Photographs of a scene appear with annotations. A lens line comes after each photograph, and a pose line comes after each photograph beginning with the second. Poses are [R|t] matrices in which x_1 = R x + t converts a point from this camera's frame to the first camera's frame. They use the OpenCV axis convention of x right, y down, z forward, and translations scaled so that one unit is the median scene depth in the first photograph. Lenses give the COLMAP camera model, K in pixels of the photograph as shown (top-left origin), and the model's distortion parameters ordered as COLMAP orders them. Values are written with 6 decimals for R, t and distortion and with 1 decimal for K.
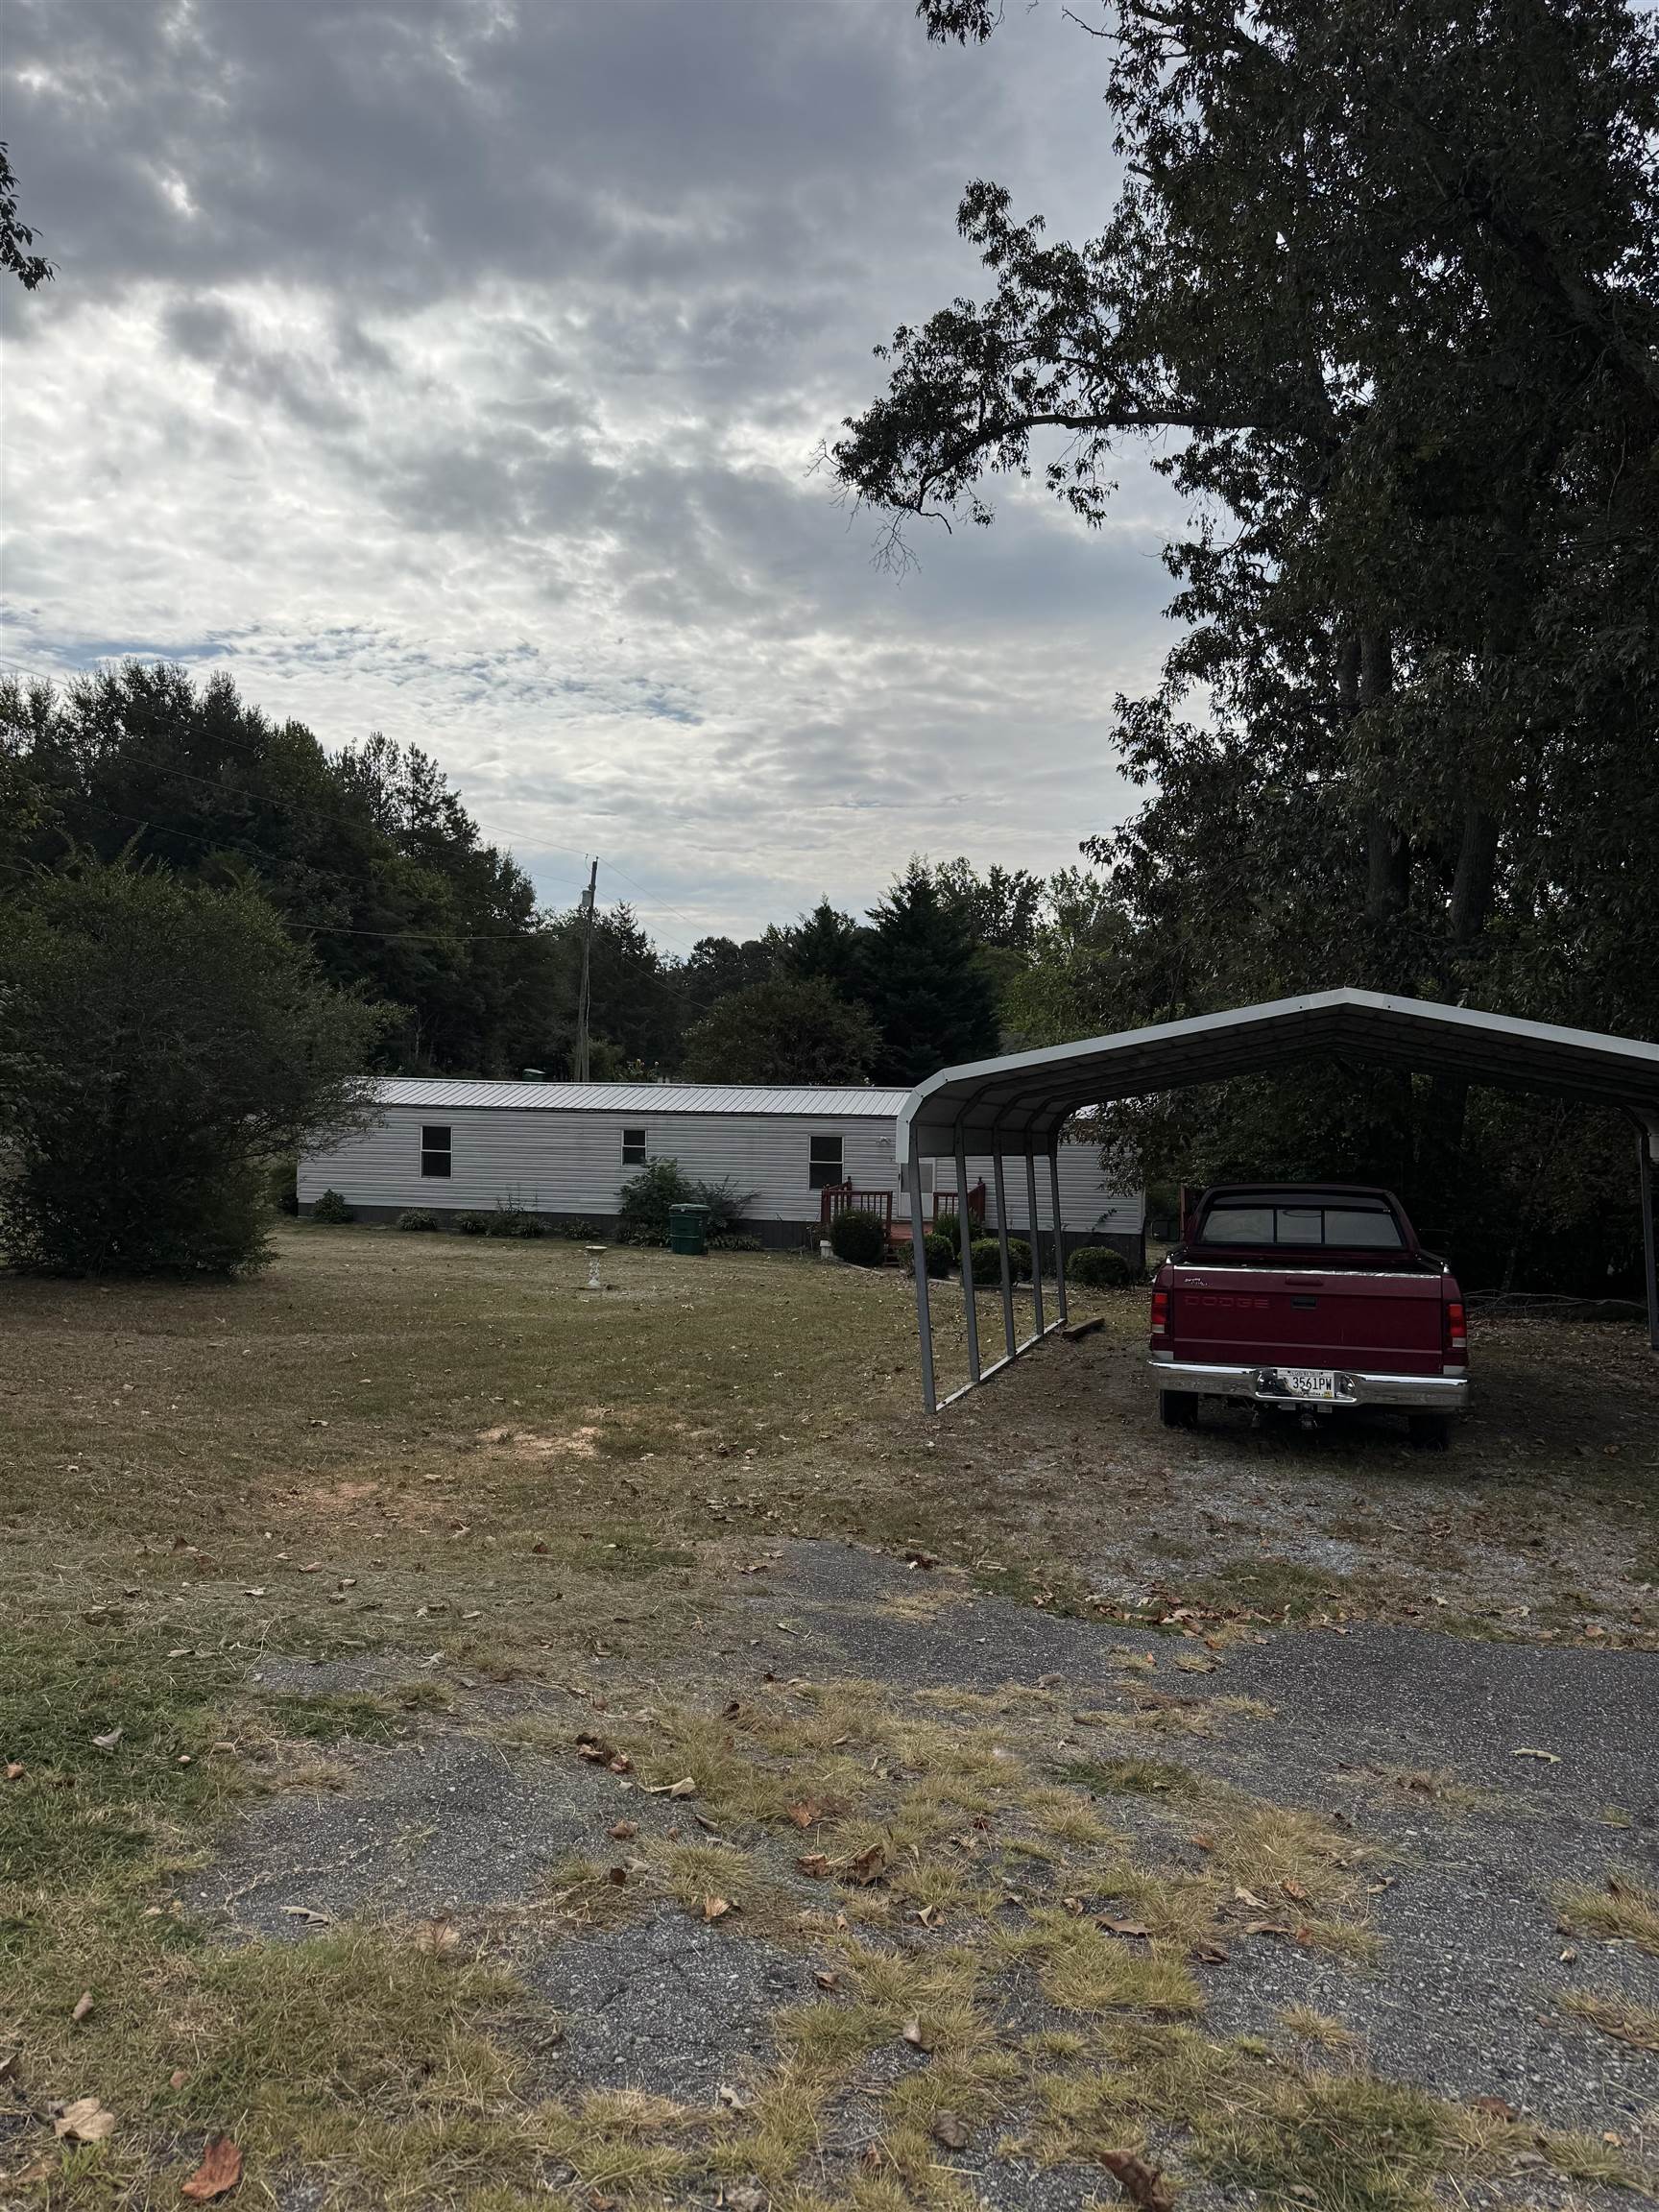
lens RADIAL K [[1530.9, 0, 829.5], [0, 1530.9, 1106.0], [0, 0, 1]] dist [0.144468, -0.304963]
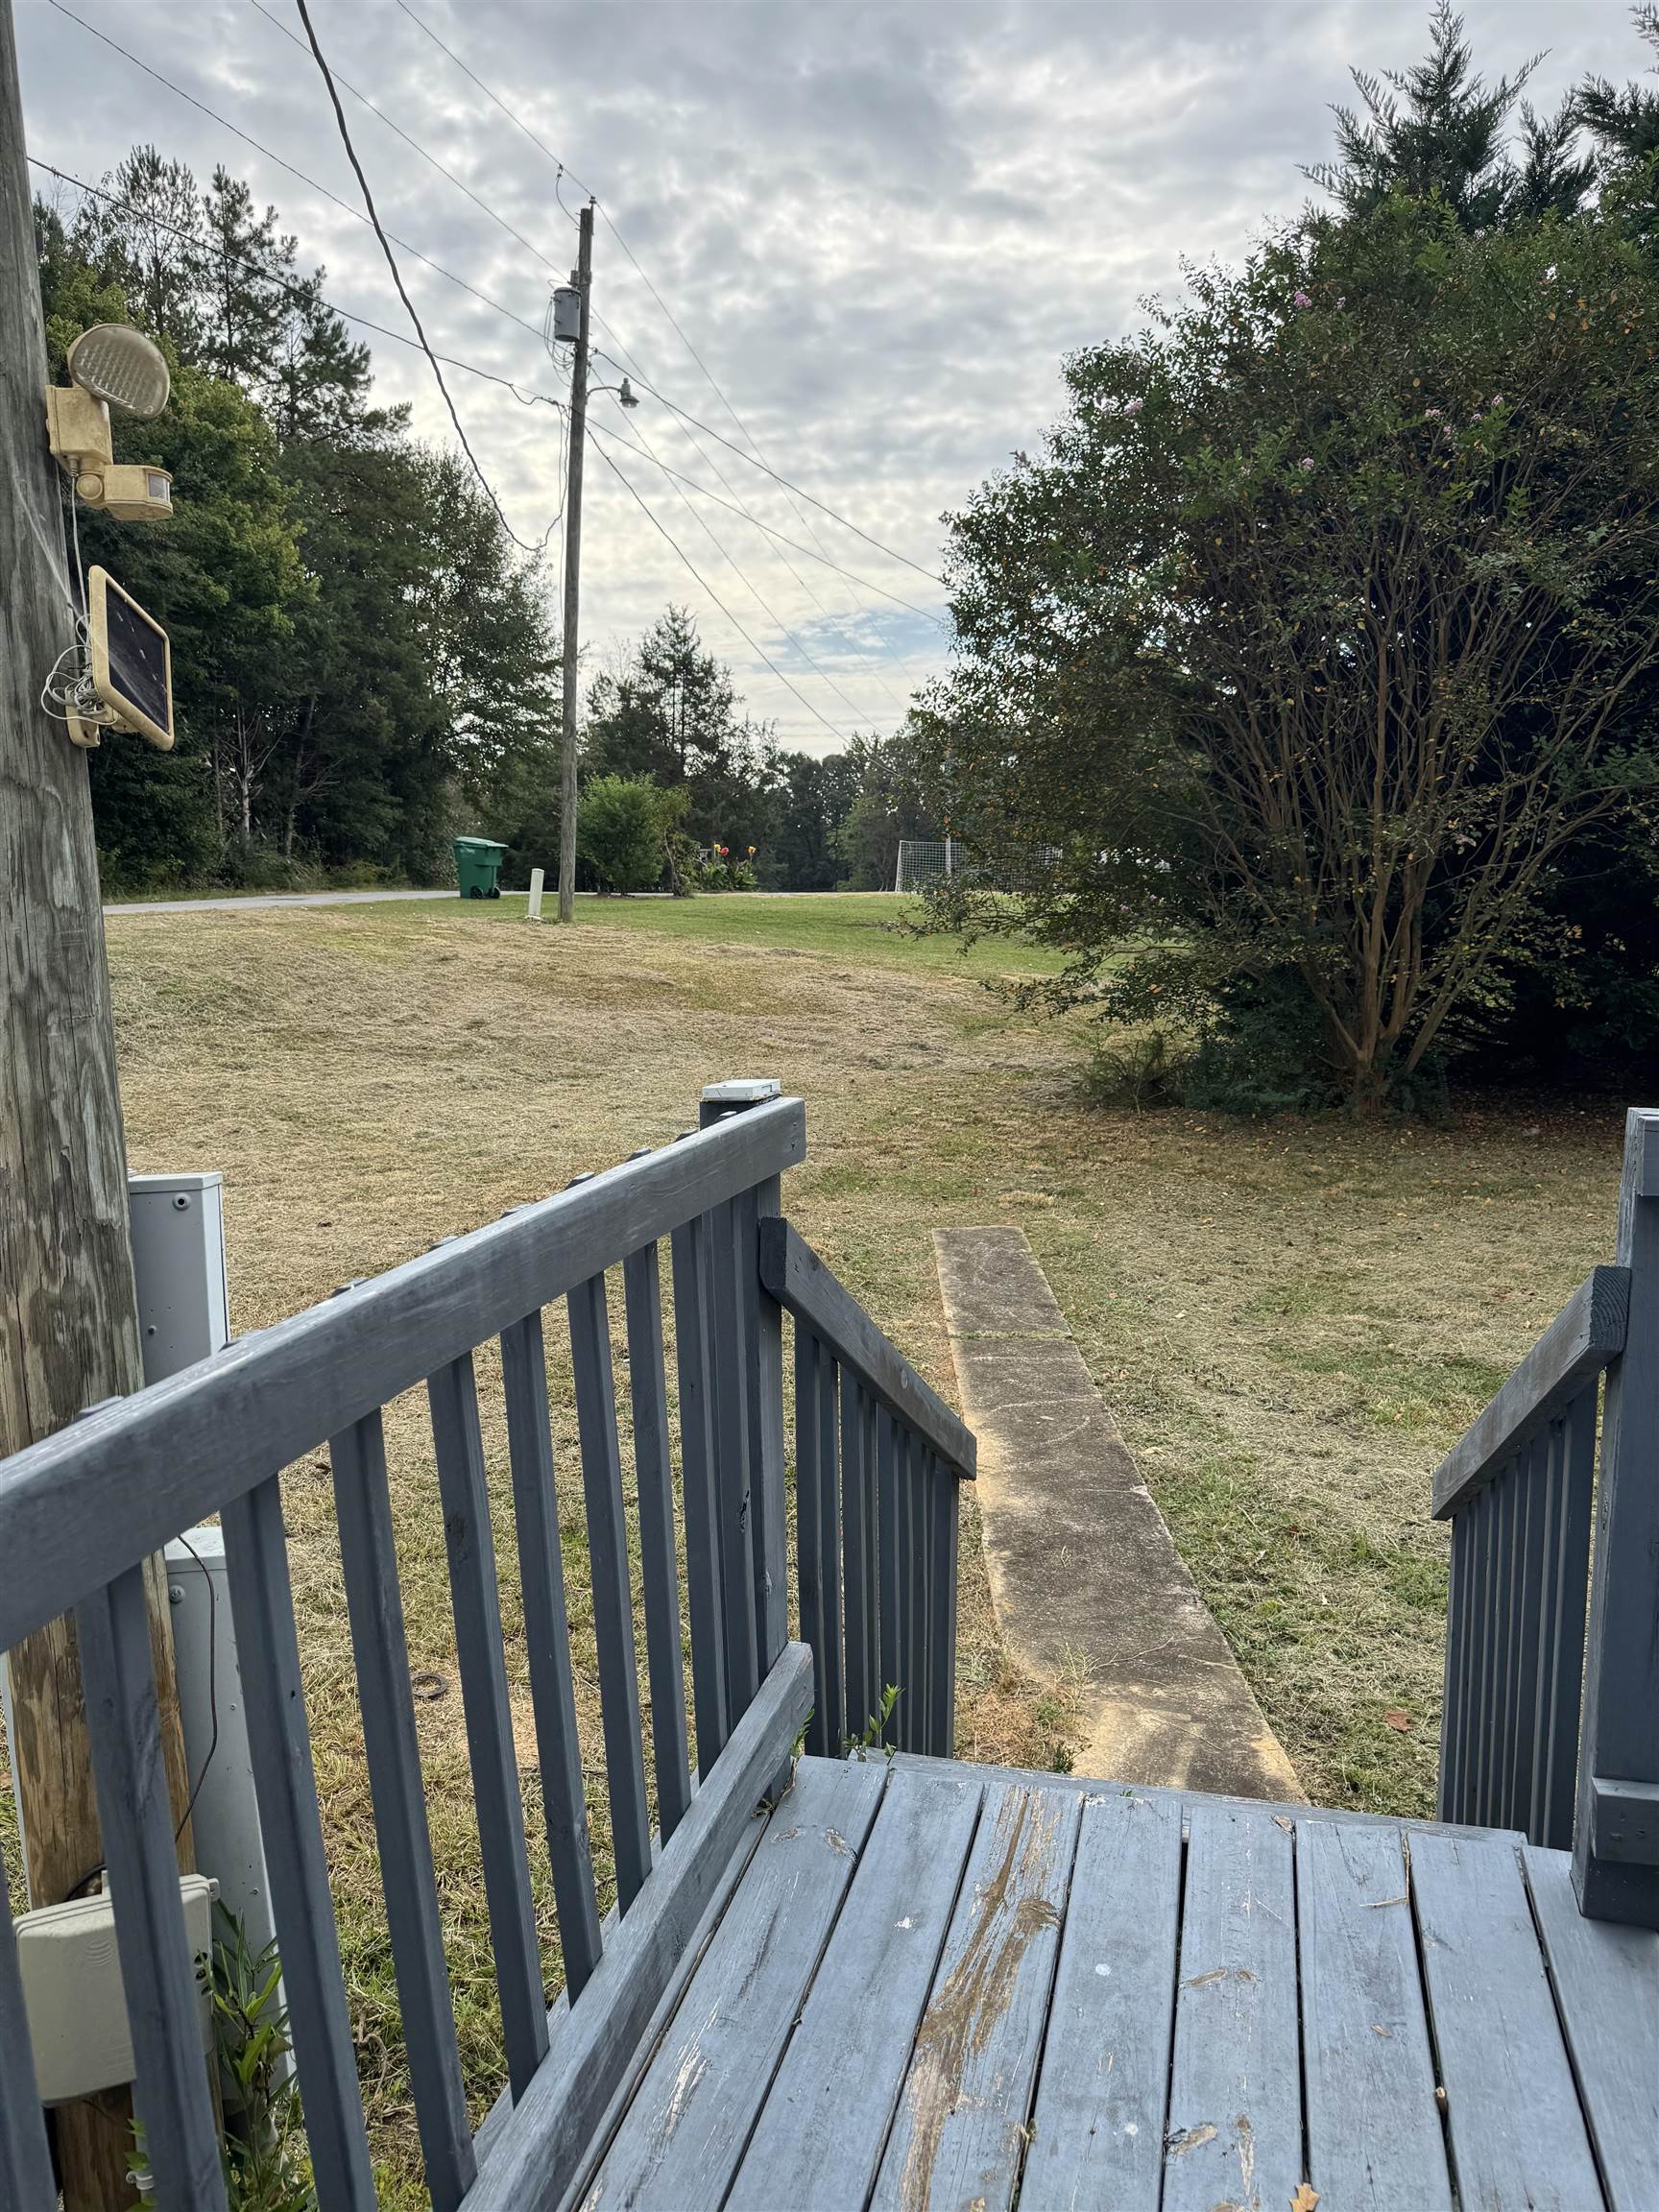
lens RADIAL K [[1525.8, 0, 829.5], [0, 1525.8, 1106.0], [0, 0, 1]] dist [0.002112, 0.002980]
pose [[0.998614, -0.028782, -0.044069, -0.083802], [0.032818, 0.995051, 0.093787, 0.014696], [0.041152, -0.095103, 0.994617, 0.611520]]
